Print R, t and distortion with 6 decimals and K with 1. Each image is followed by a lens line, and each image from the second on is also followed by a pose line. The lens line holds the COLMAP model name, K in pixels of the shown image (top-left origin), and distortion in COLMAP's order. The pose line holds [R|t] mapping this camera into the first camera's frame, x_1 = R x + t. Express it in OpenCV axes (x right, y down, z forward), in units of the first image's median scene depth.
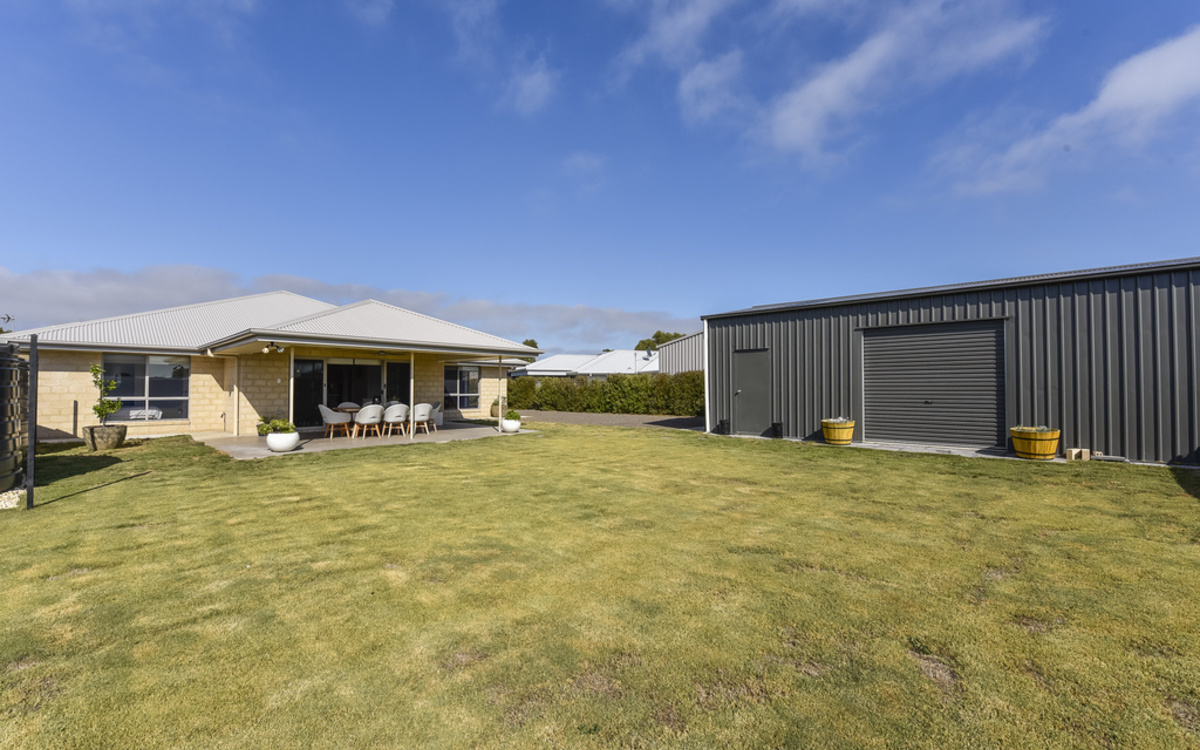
lens RADIAL K [[487.5, 0, 600.1], [0, 487.5, 378.8], [0, 0, 1]] dist [0.001141, 0.000156]
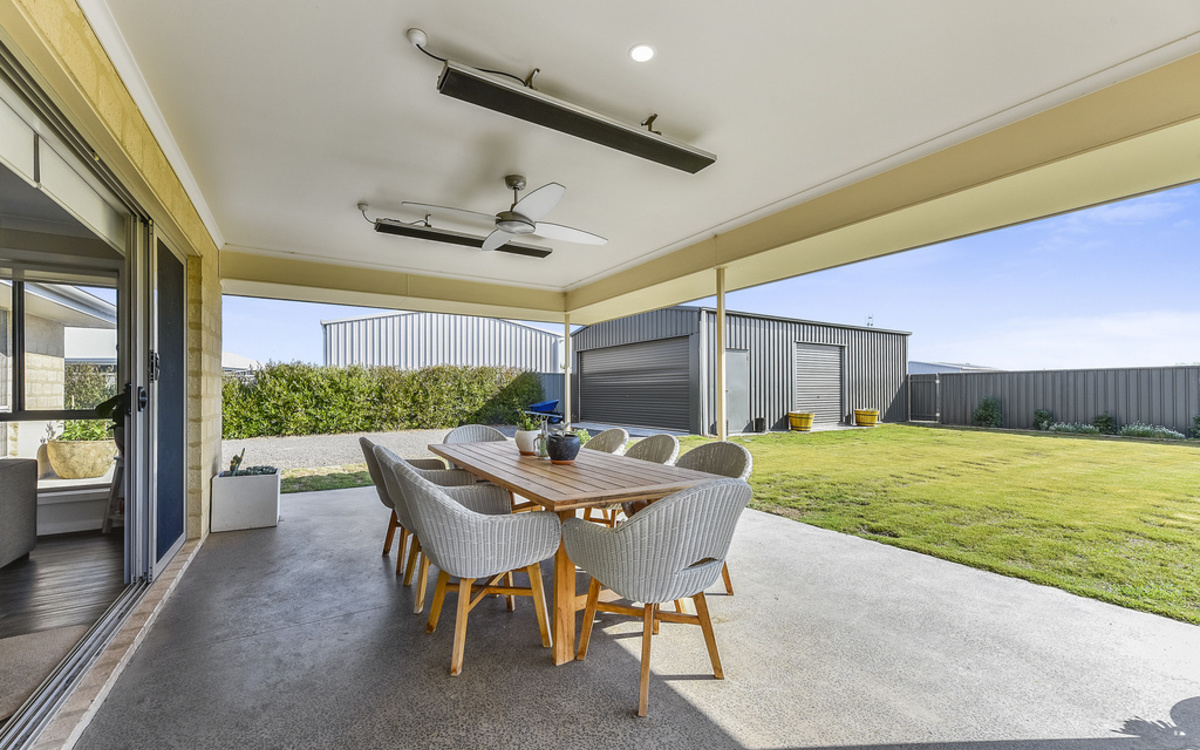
lens RADIAL K [[487.4, 0, 592.7], [0, 487.4, 379.7], [0, 0, 1]] dist [0.000922, -0.000067]
pose [[0.295177, 0.020409, 0.955225, -0.701678], [-0.010623, 0.999780, -0.018078, 0.024706], [-0.955384, -0.004811, 0.295329, 0.906842]]
